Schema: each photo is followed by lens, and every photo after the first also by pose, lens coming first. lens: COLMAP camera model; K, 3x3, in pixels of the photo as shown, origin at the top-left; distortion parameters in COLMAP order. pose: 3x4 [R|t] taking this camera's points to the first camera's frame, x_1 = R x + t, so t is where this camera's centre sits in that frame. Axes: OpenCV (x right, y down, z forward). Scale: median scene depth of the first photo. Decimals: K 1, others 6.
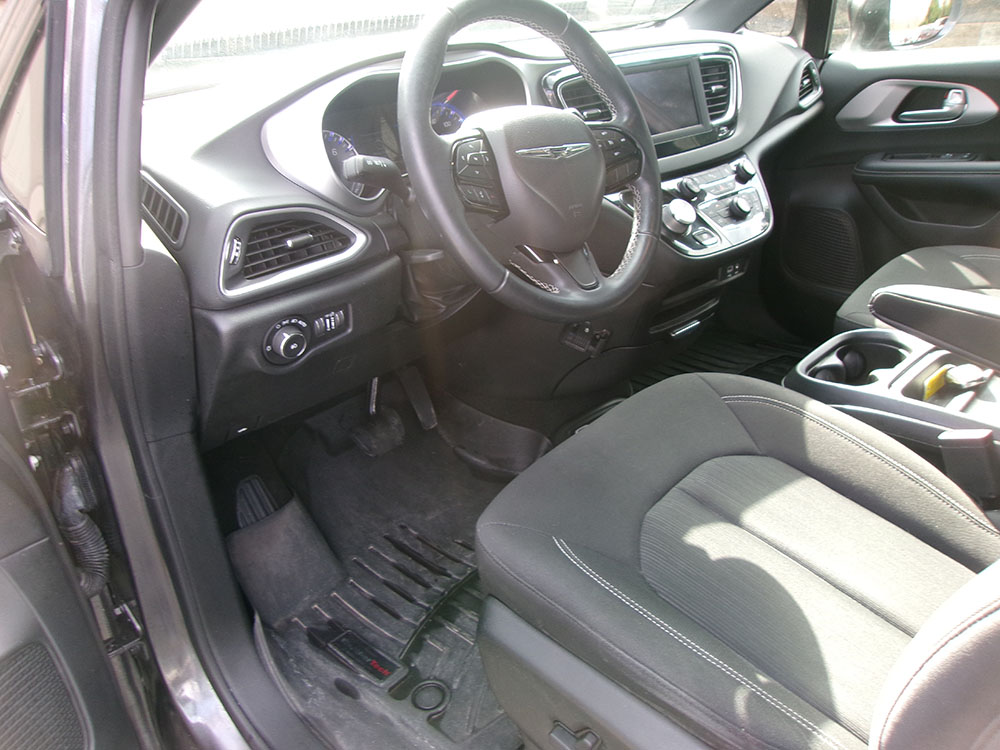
lens RADIAL K [[786.0, 0, 500.0], [0, 786.0, 375.0], [0, 0, 1]] dist [-0.050512, 0.085084]
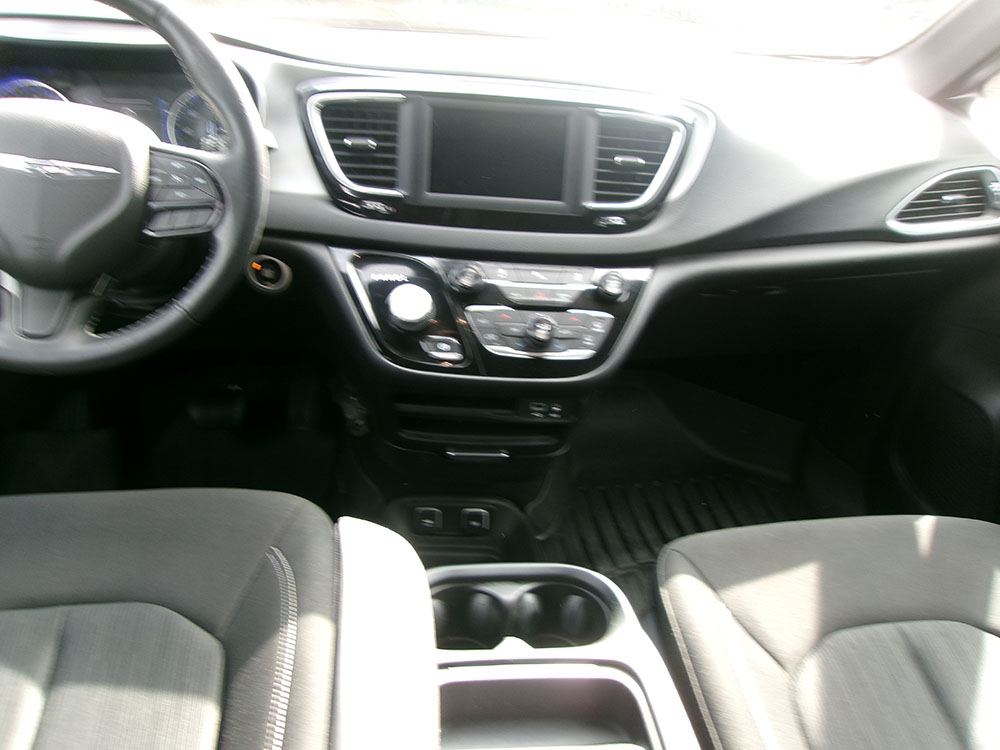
lens RADIAL K [[785.3, 0, 502.1], [0, 785.3, 380.0], [0, 0, 1]] dist [-0.011329, 0.069105]
pose [[0.766975, 0.408116, -0.495168, 0.683383], [-0.381358, 0.910519, 0.159755, -0.289146], [0.516058, 0.066308, 0.853983, 0.408836]]
